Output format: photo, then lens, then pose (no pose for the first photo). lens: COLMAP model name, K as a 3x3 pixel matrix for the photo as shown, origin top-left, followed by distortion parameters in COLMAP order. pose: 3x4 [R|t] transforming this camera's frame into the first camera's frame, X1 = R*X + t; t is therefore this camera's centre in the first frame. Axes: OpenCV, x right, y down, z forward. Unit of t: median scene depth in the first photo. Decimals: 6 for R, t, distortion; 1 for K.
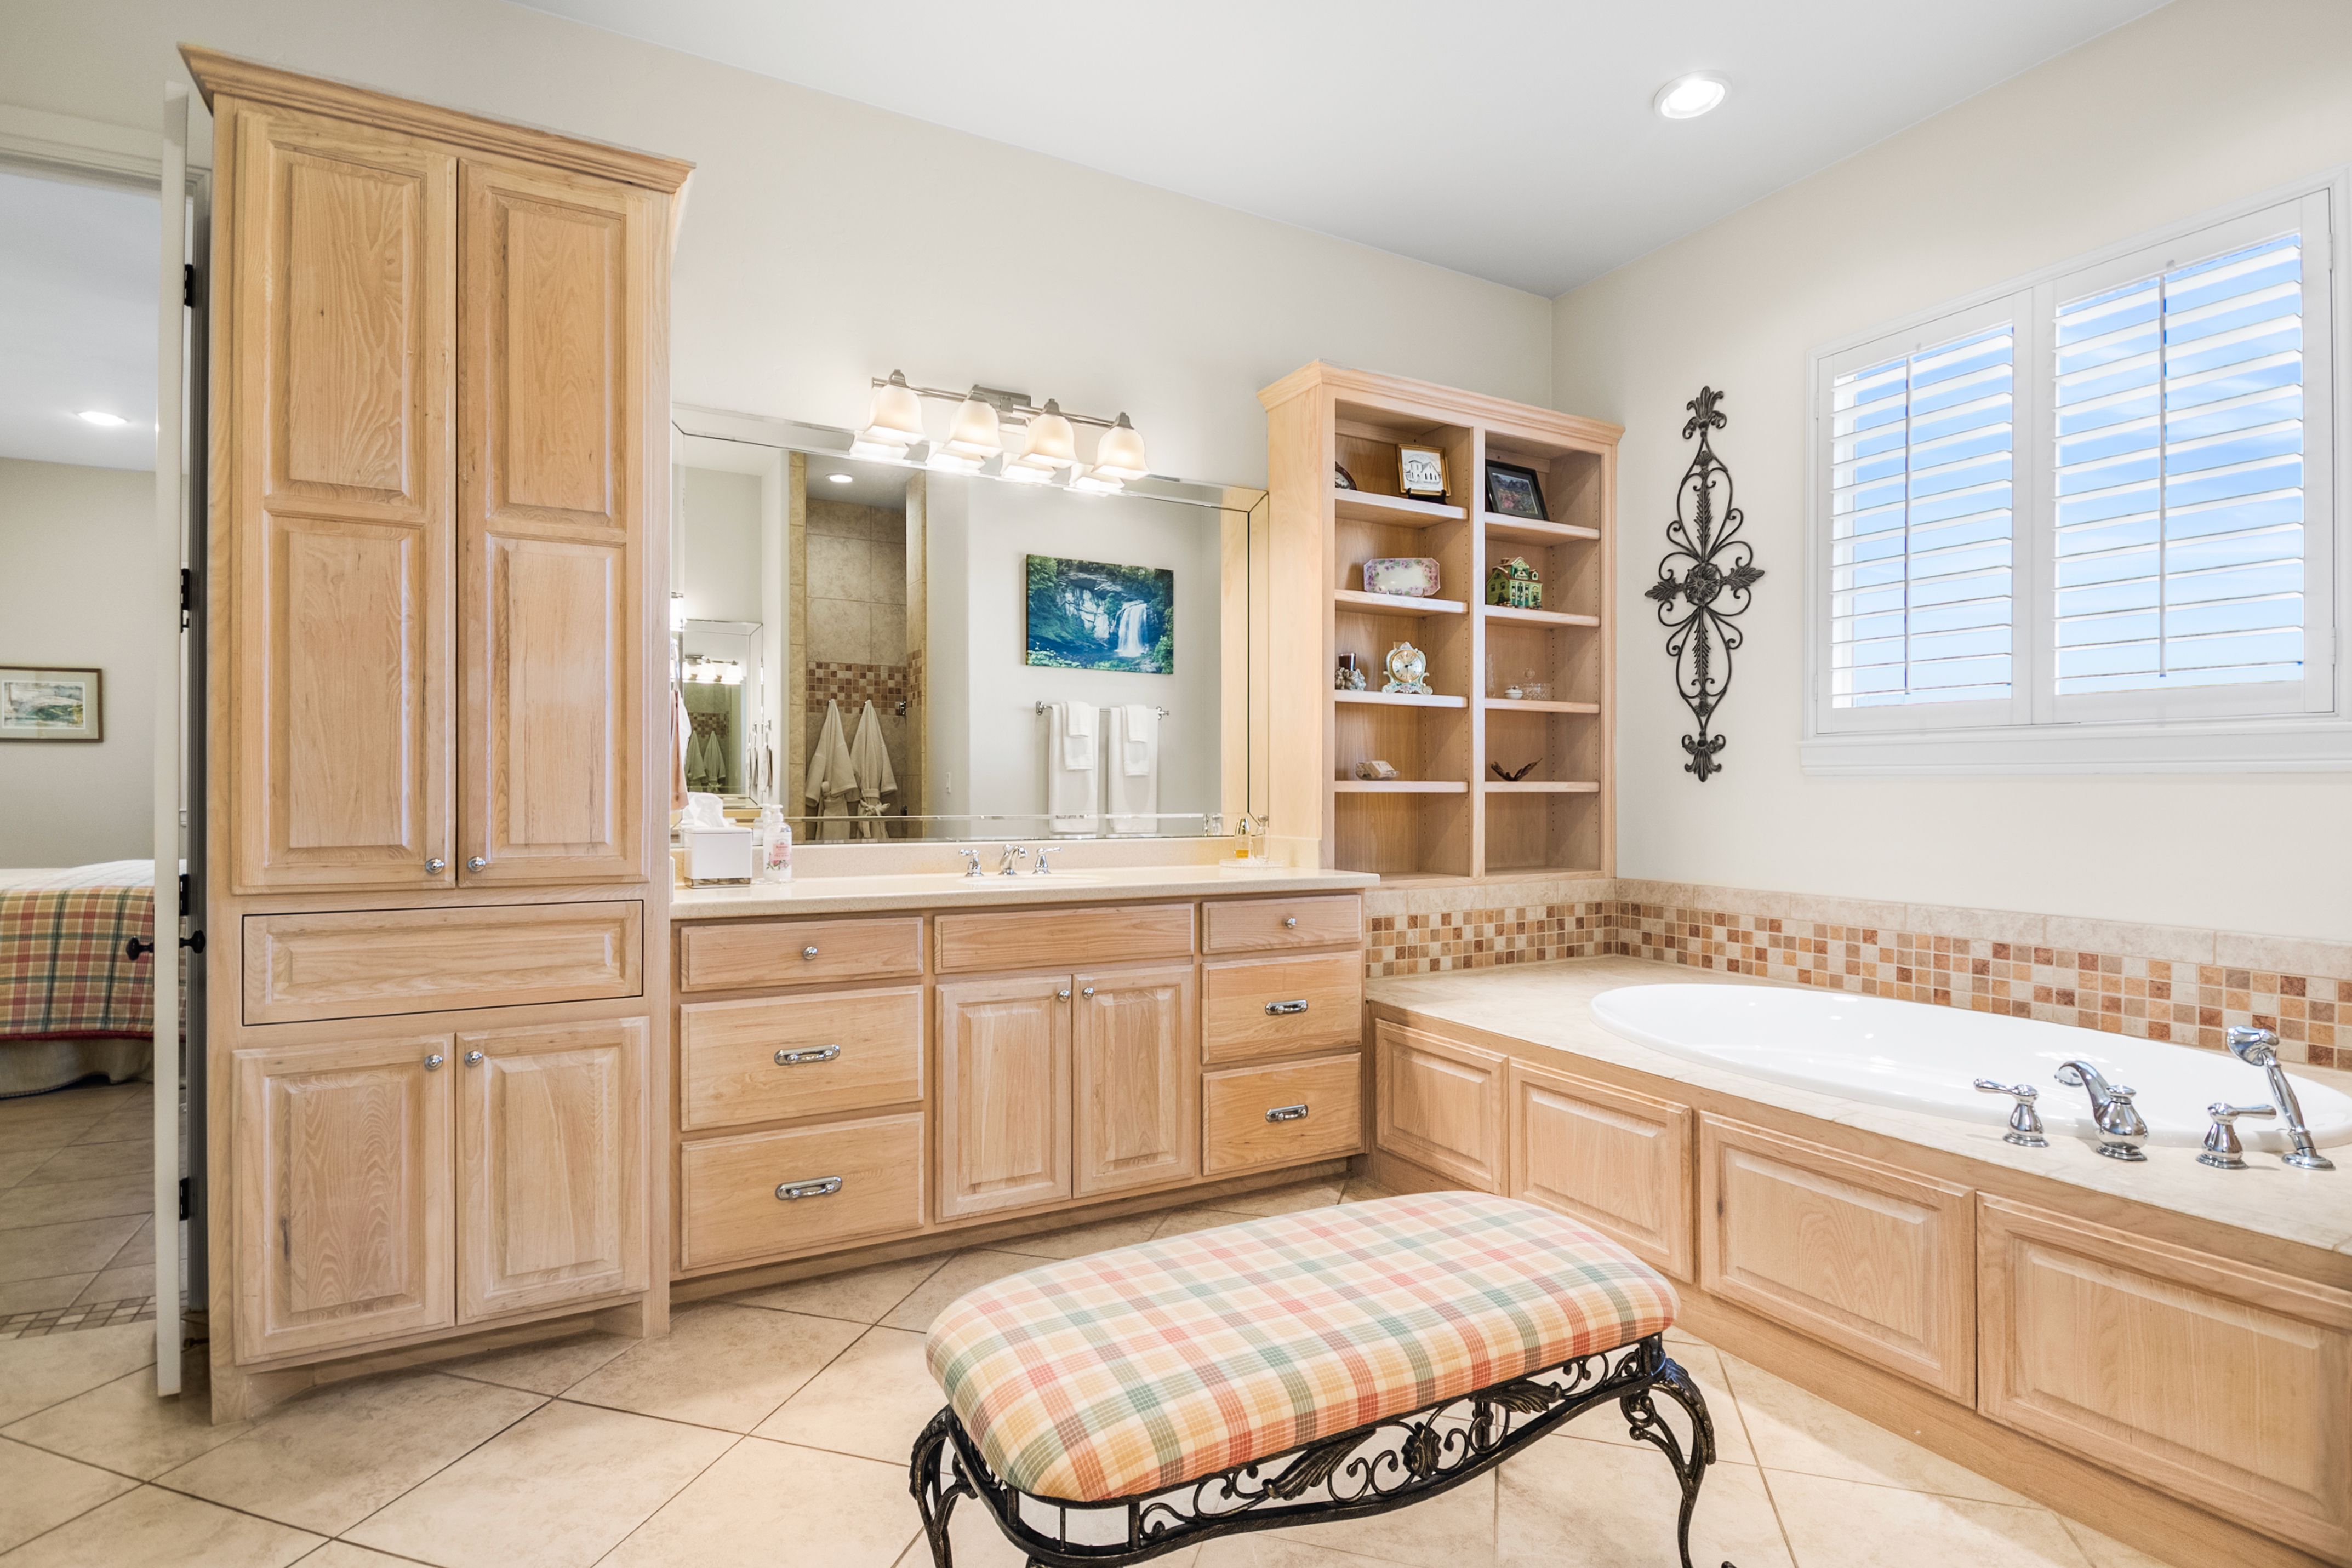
lens RADIAL K [[1114.9, 0, 1125.3], [0, 1114.9, 790.4], [0, 0, 1]] dist [0.000813, -0.009916]
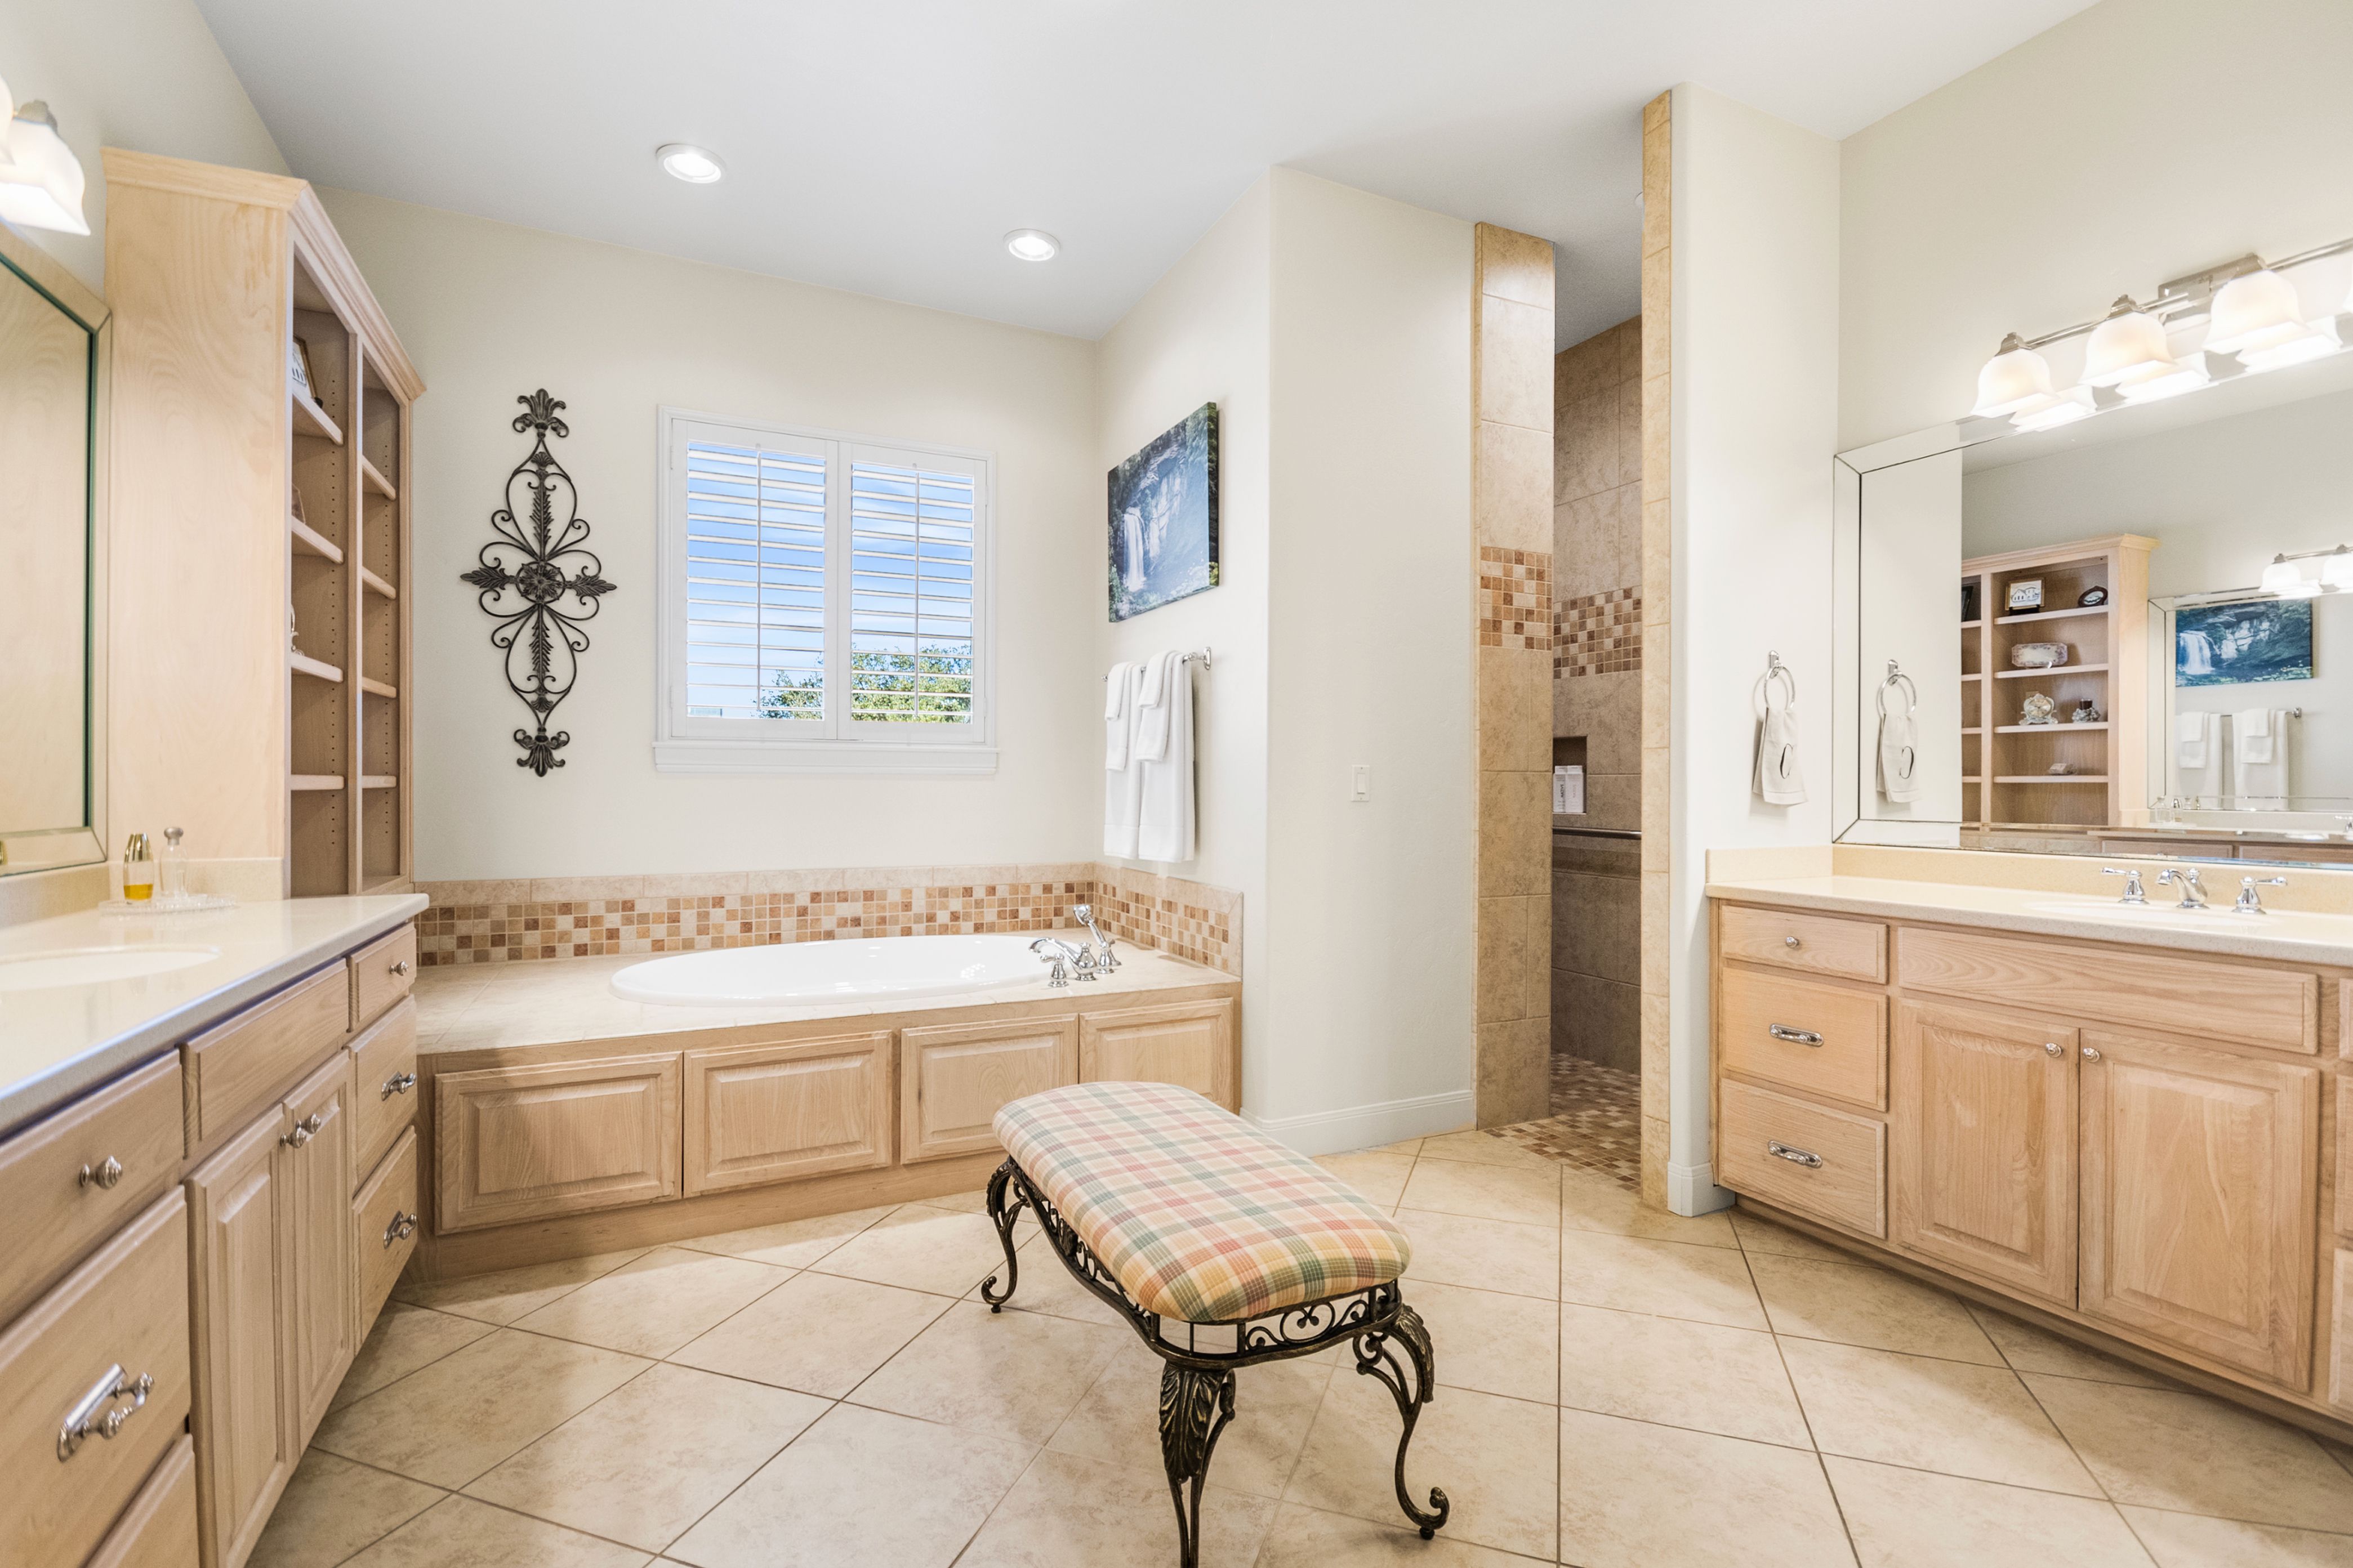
lens RADIAL K [[1097.7, 0, 1202.3], [0, 1097.7, 780.5], [0, 0, 1]] dist [0.000003, -0.000542]
pose [[0.001552, -0.003408, 0.999993, -0.538083], [-0.001884, 0.999992, 0.003410, -0.009663], [-0.999997, -0.001889, 0.001545, 0.437776]]
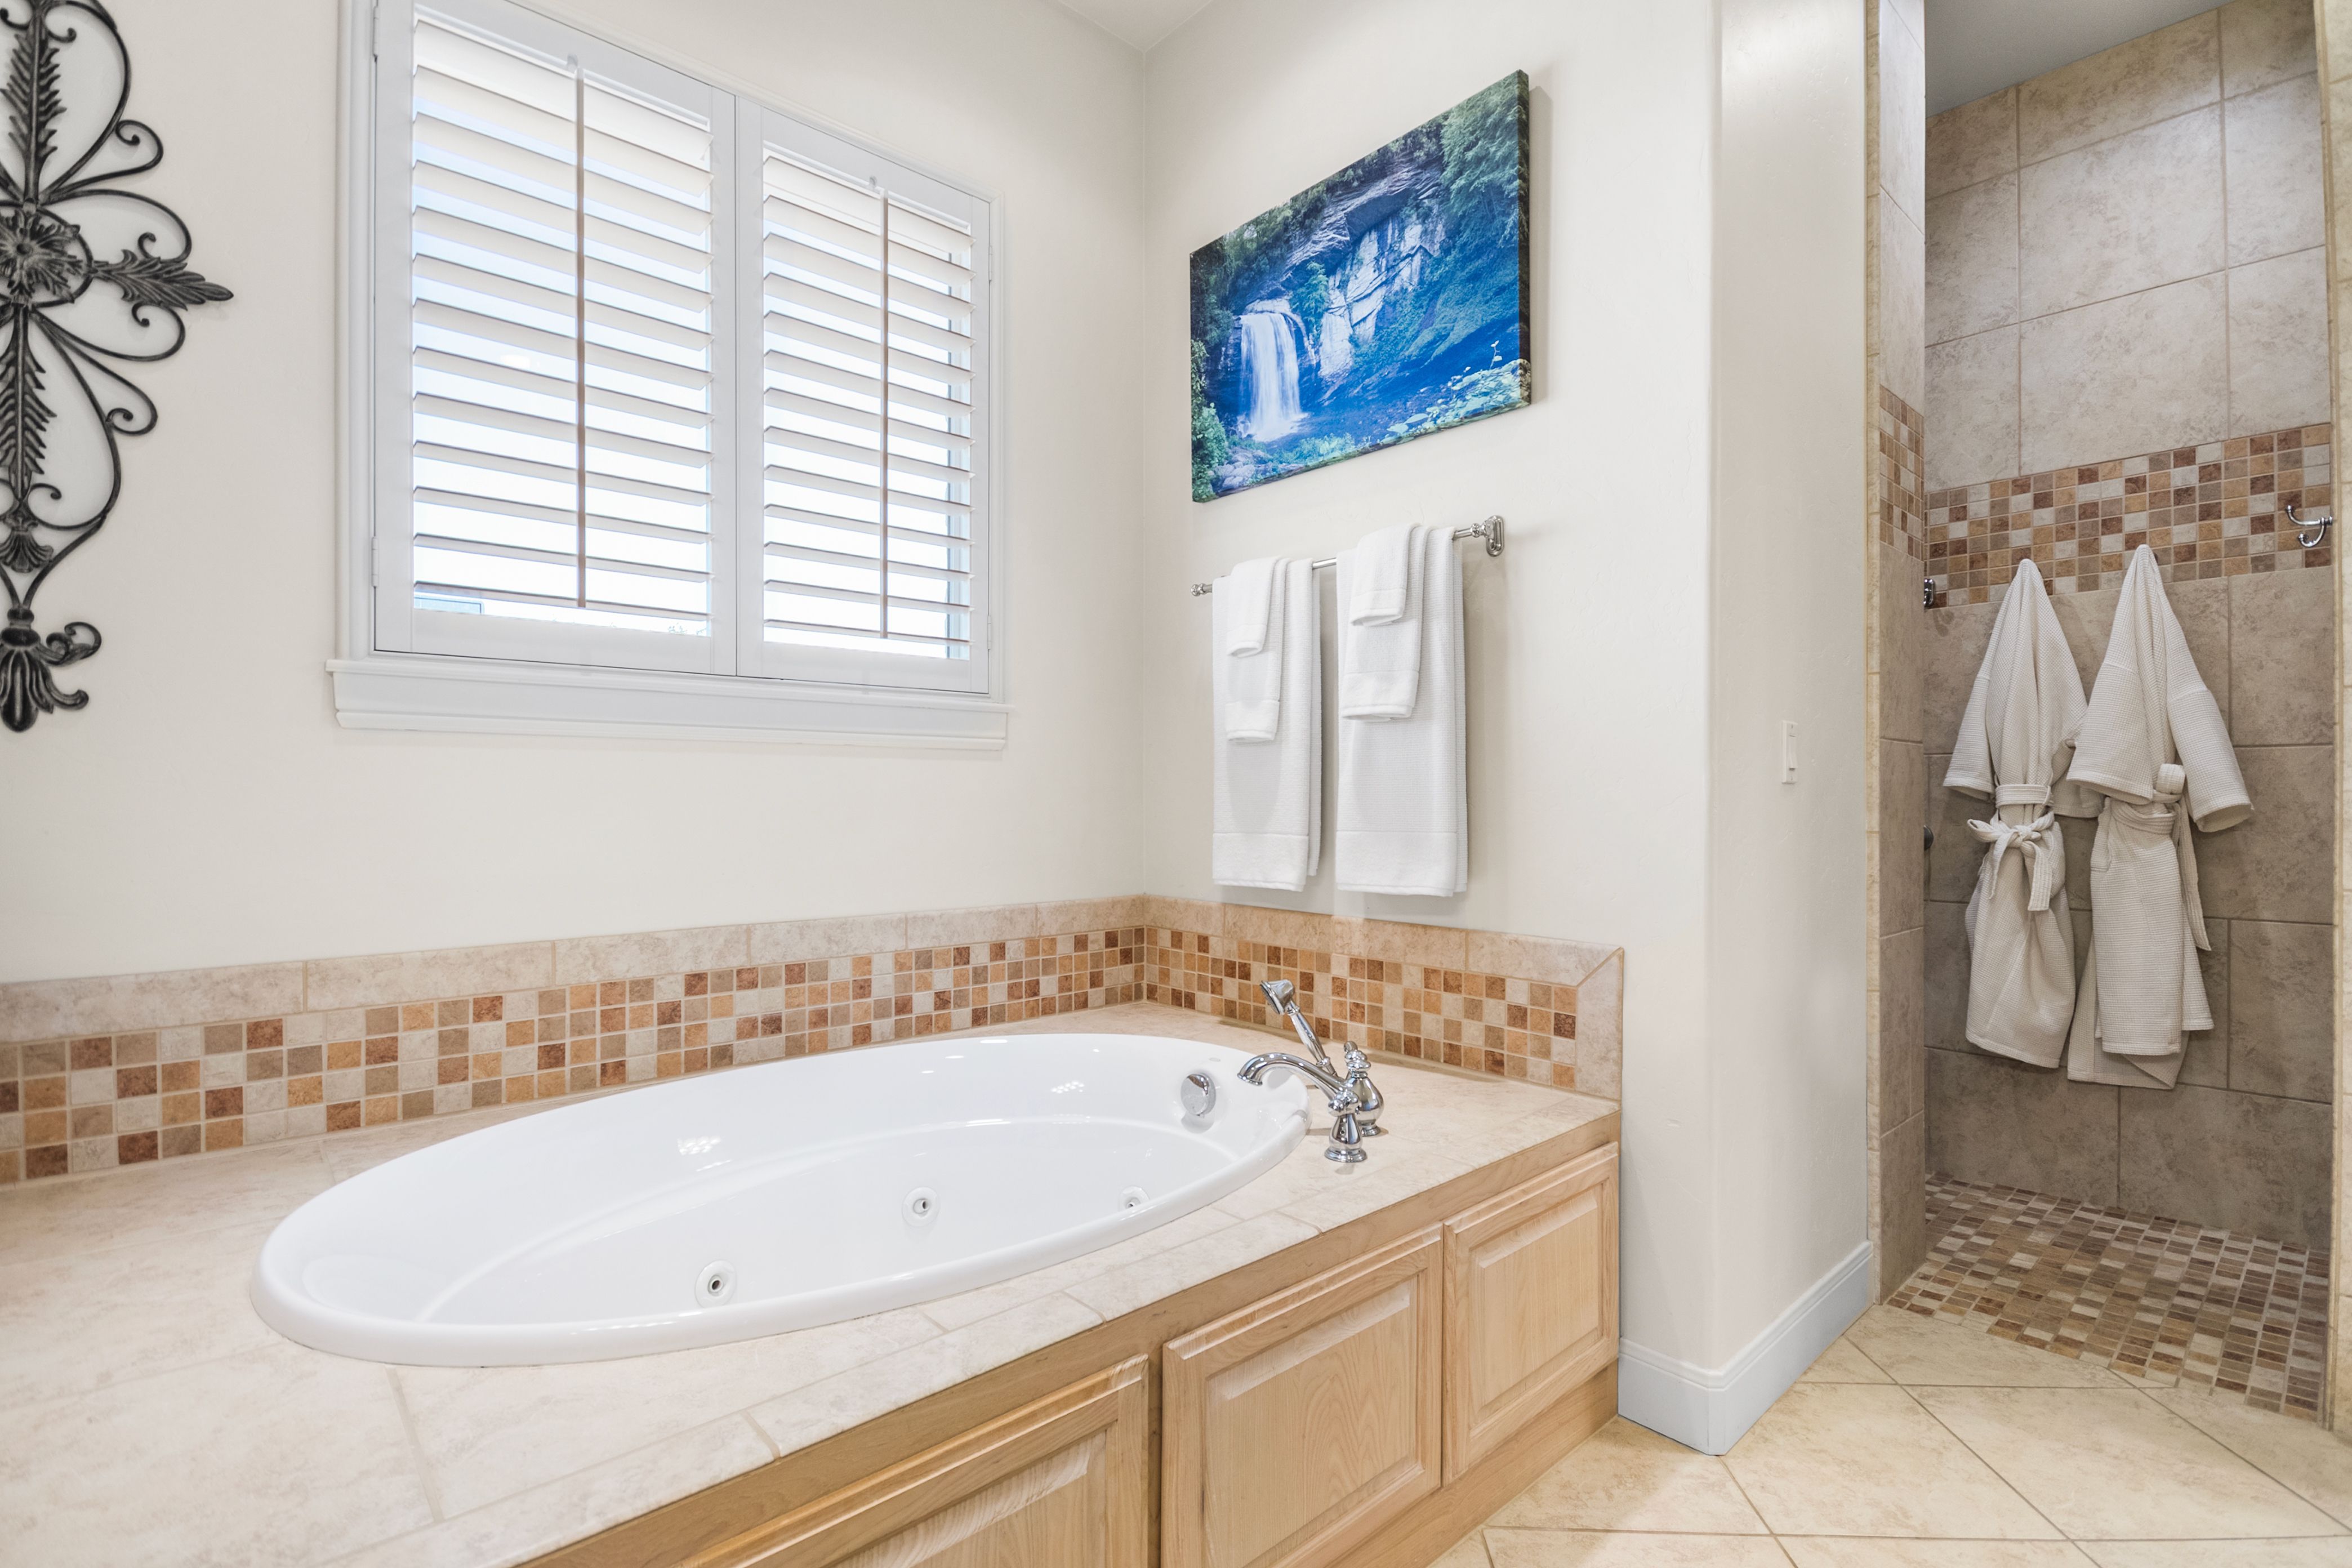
lens RADIAL K [[1082.3, 0, 1193.7], [0, 1082.3, 797.4], [0, 0, 1]] dist [0.019448, -0.018678]
pose [[-0.280385, -0.003057, 0.959883, 0.015391], [0.002083, 0.999991, 0.003793, 0.018180], [-0.959885, 0.003063, -0.280376, 0.772080]]
